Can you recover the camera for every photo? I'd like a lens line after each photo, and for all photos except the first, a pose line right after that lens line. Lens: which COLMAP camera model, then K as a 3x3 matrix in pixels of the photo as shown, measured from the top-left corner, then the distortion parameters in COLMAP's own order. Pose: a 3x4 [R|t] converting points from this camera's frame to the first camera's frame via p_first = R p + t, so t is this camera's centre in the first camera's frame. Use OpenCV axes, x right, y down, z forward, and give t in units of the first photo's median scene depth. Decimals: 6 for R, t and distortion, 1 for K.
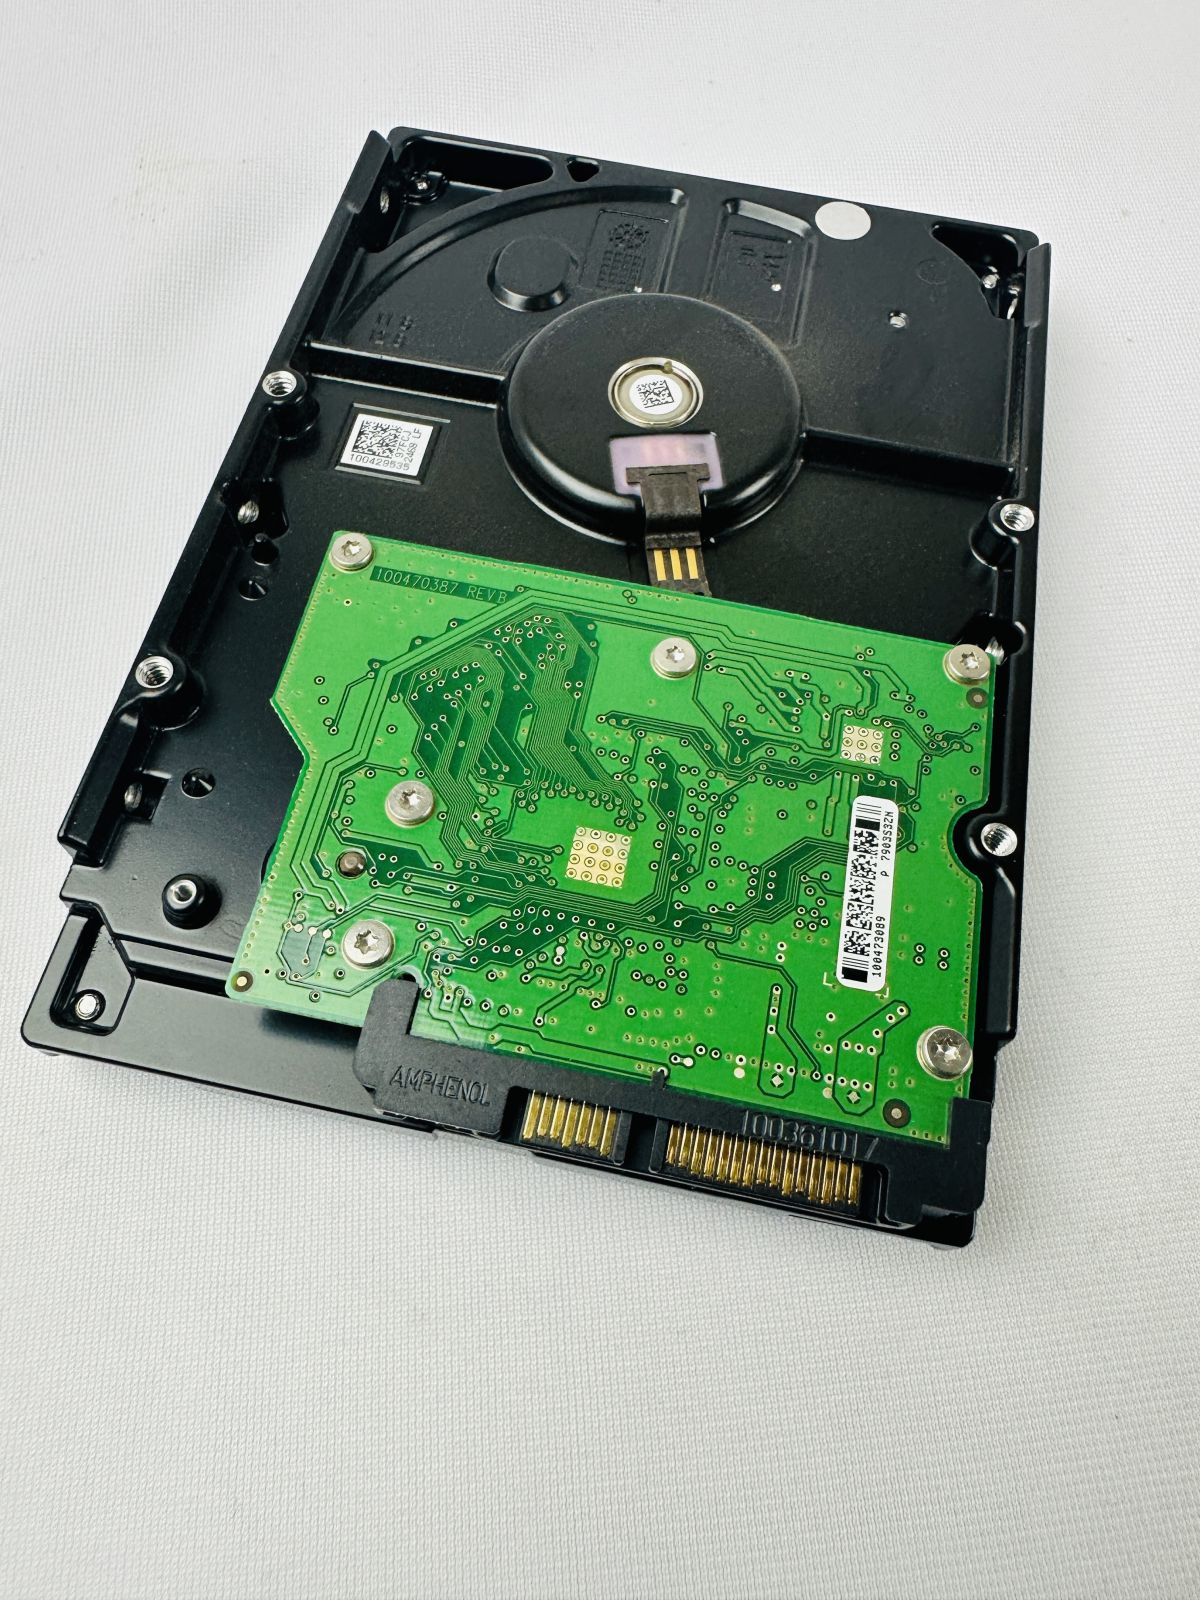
lens RADIAL K [[1134.0, 0, 594.3], [0, 1134.0, 799.8], [0, 0, 1]] dist [-0.012476, -0.000575]
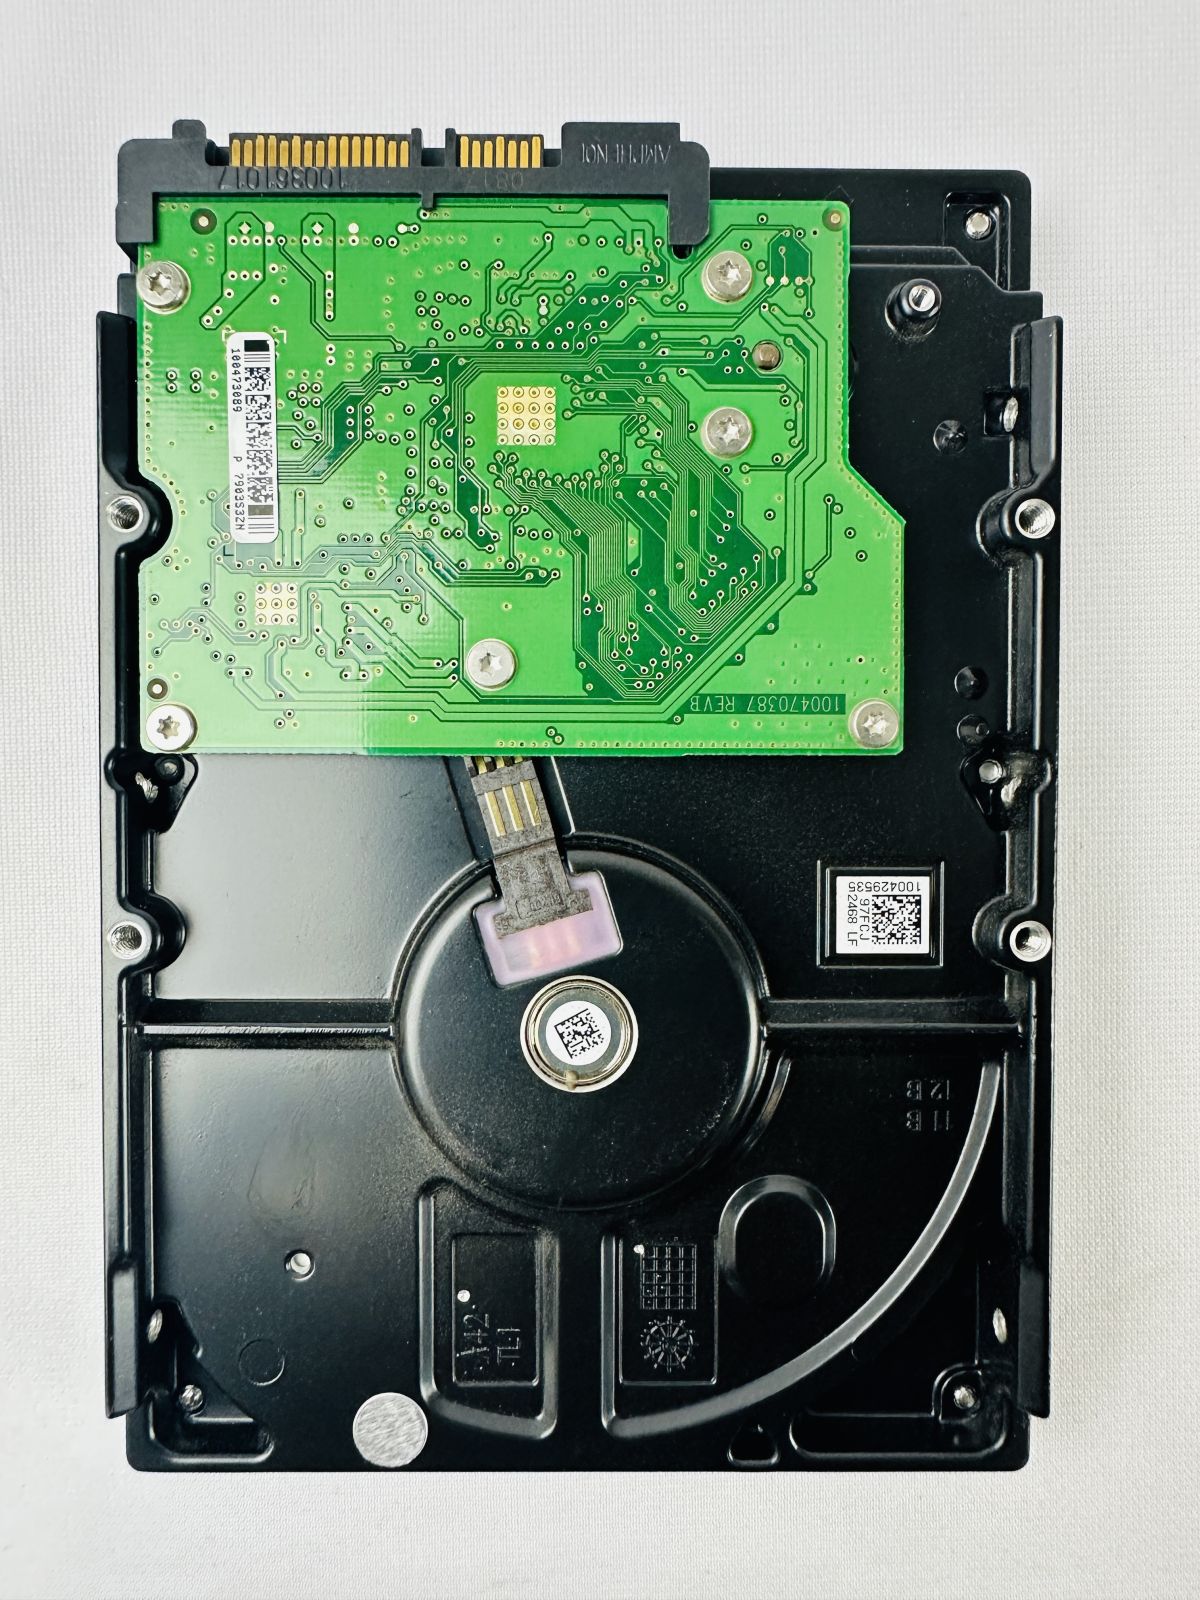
lens RADIAL K [[1134.0, 0, 593.8], [0, 1134.0, 800.7], [0, 0, 1]] dist [-0.012476, -0.000575]
pose [[-0.979263, 0.199720, -0.033984, 0.045814], [-0.196635, -0.896632, 0.396719, -0.640882], [0.048761, 0.395175, 0.917311, 0.228723]]
